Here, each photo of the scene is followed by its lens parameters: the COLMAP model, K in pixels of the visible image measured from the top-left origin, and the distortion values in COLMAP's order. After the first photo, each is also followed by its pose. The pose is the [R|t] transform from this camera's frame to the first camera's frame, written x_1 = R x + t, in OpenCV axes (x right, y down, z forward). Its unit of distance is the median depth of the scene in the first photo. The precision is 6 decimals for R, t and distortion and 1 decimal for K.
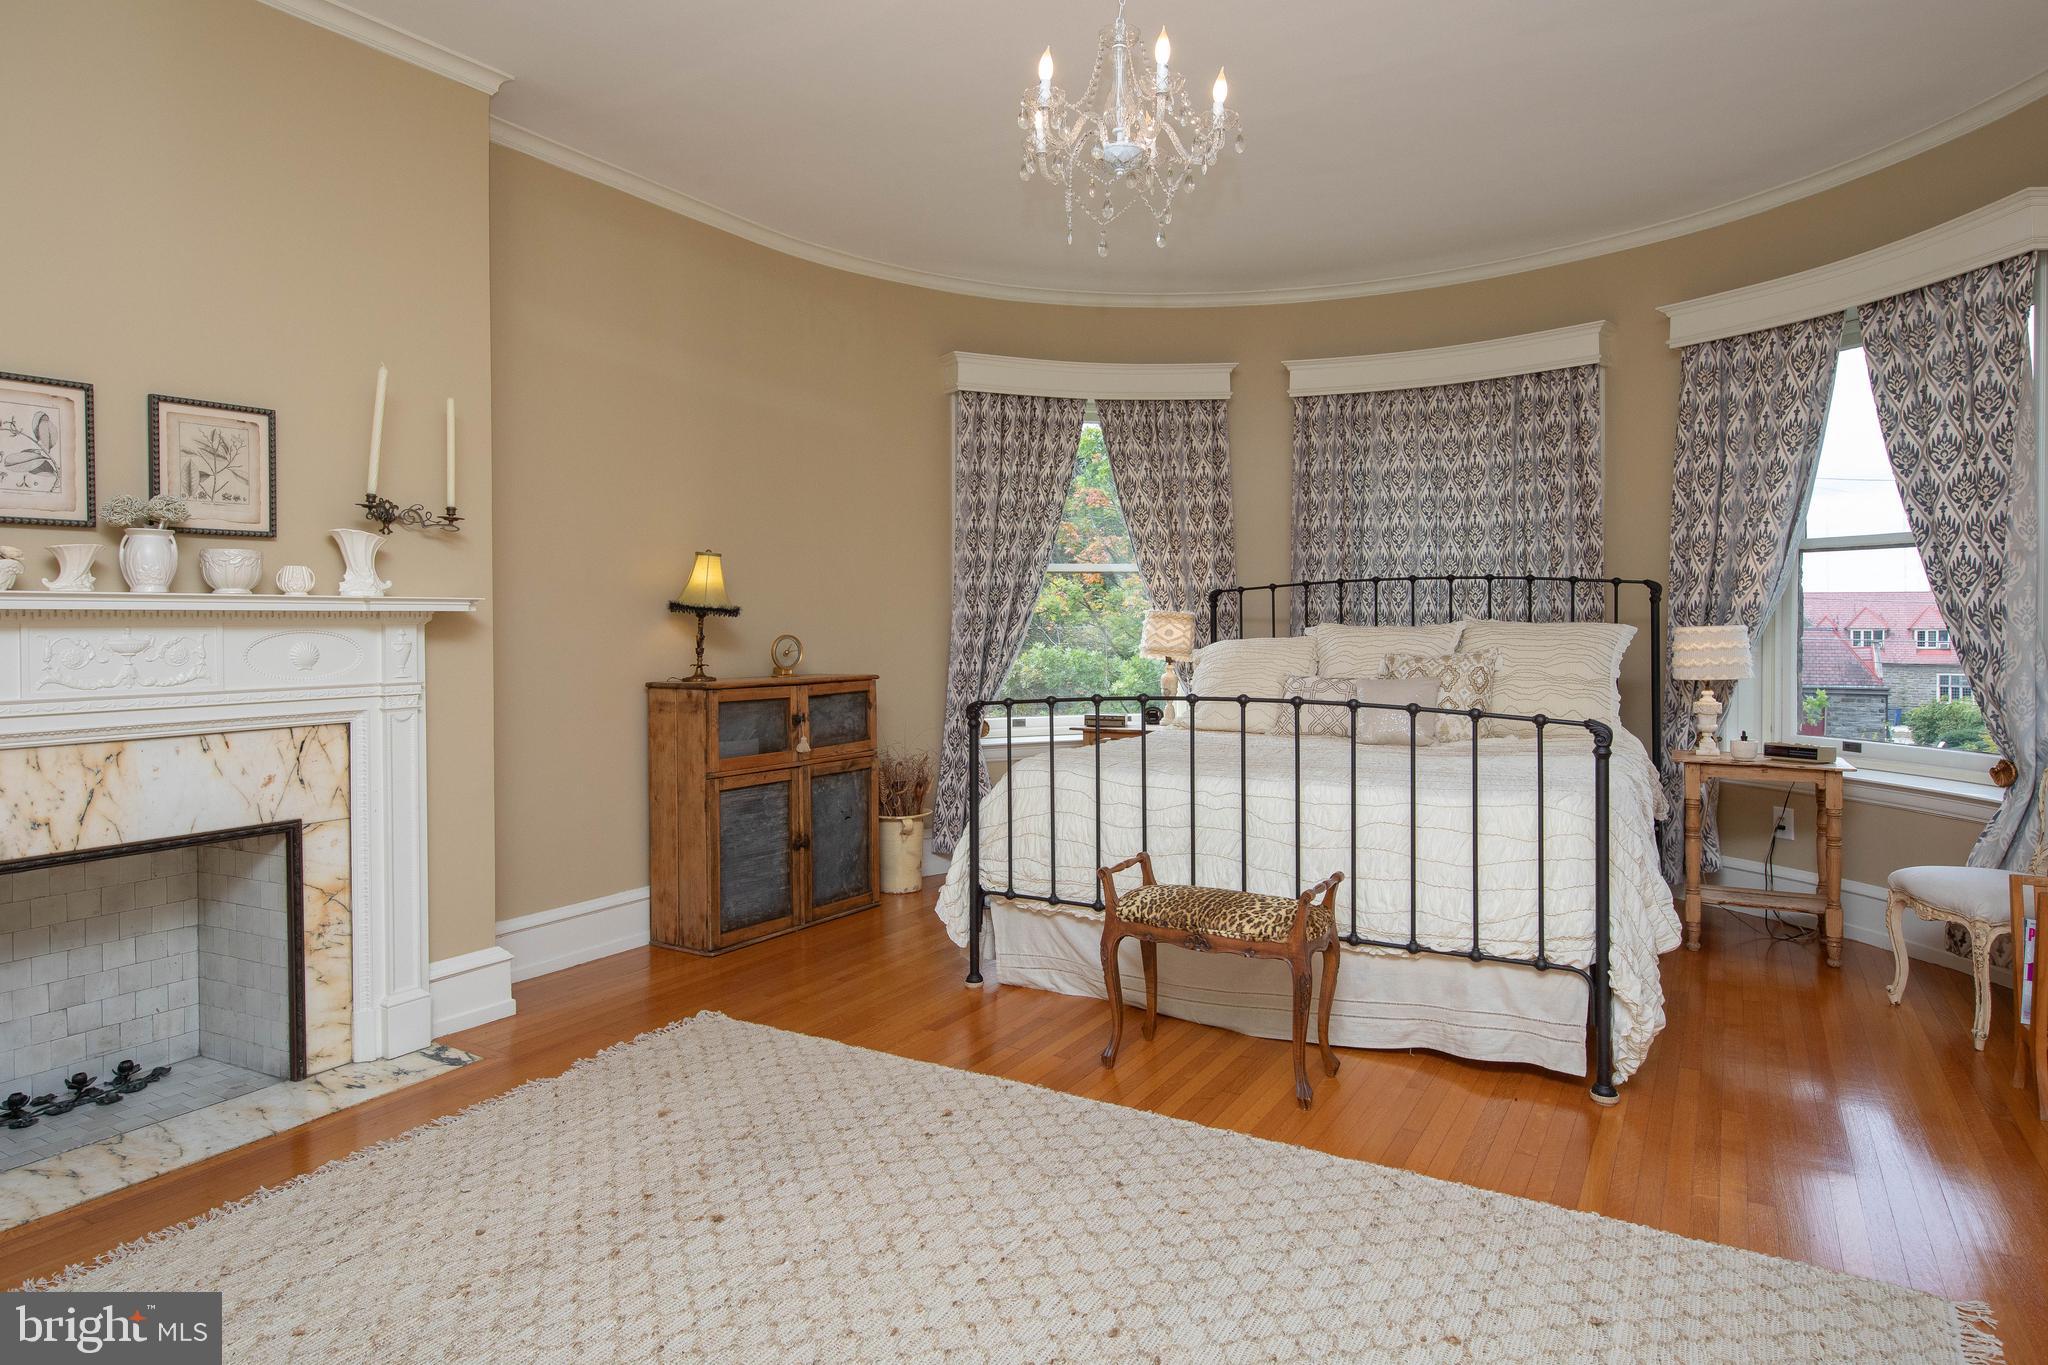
lens RADIAL K [[1171.7, 0, 1011.7], [0, 1171.7, 641.6], [0, 0, 1]] dist [0.000480, 0.000278]
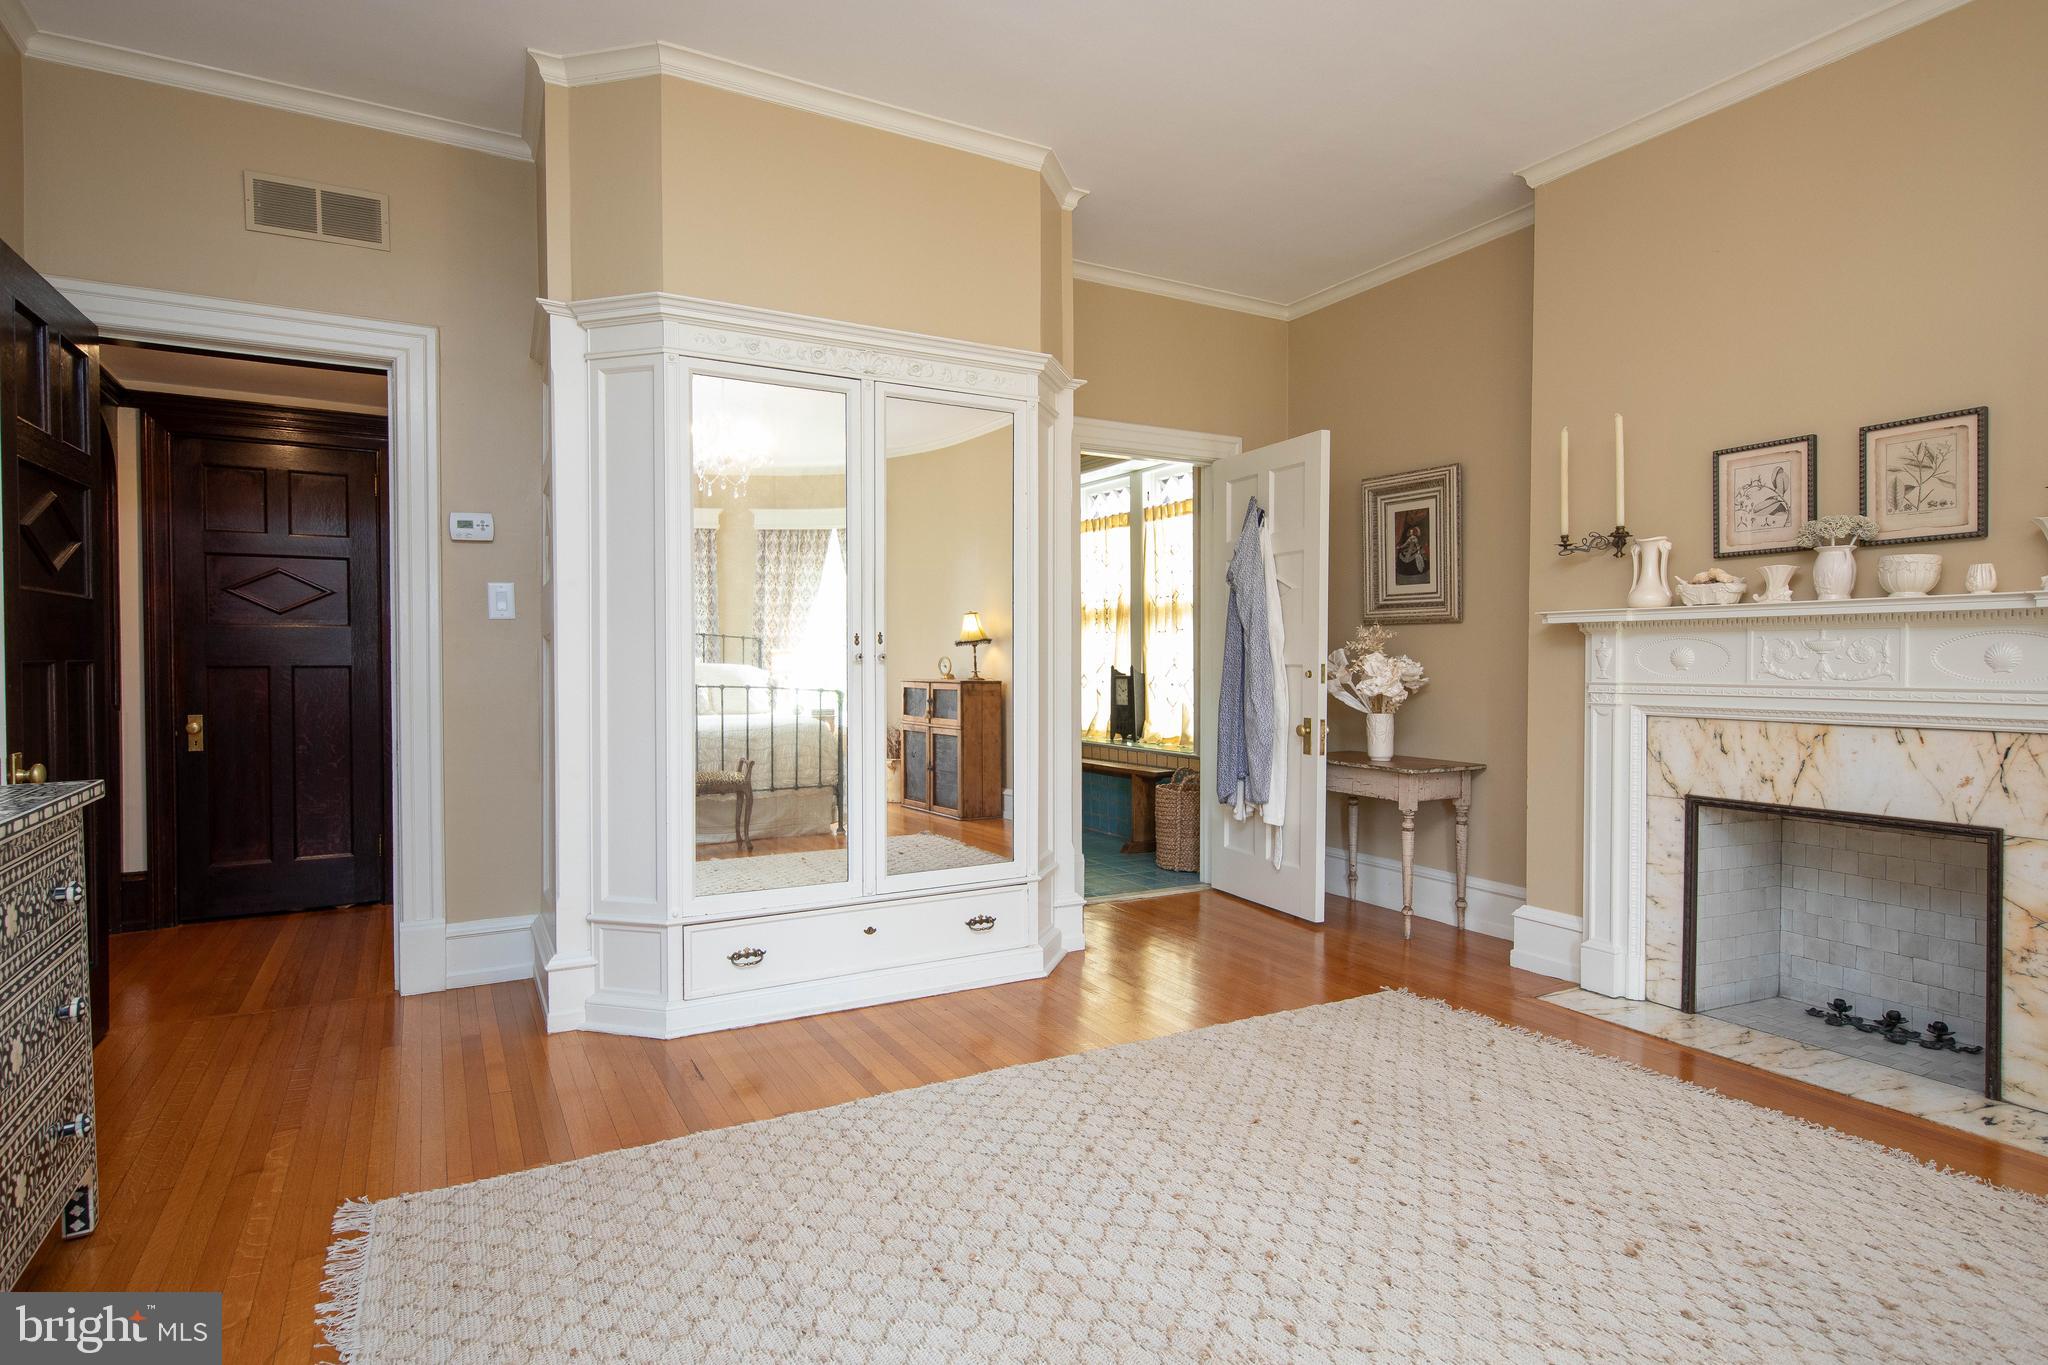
lens RADIAL K [[1046.3, 0, 1023.7], [0, 1046.3, 667.8], [0, 0, 1]] dist [0.001787, 0.000164]
pose [[-0.485993, 0.019977, -0.873734, 0.558797], [-0.006580, 0.999627, 0.026516, 0.003281], [0.873938, 0.018635, -0.485680, 0.766007]]
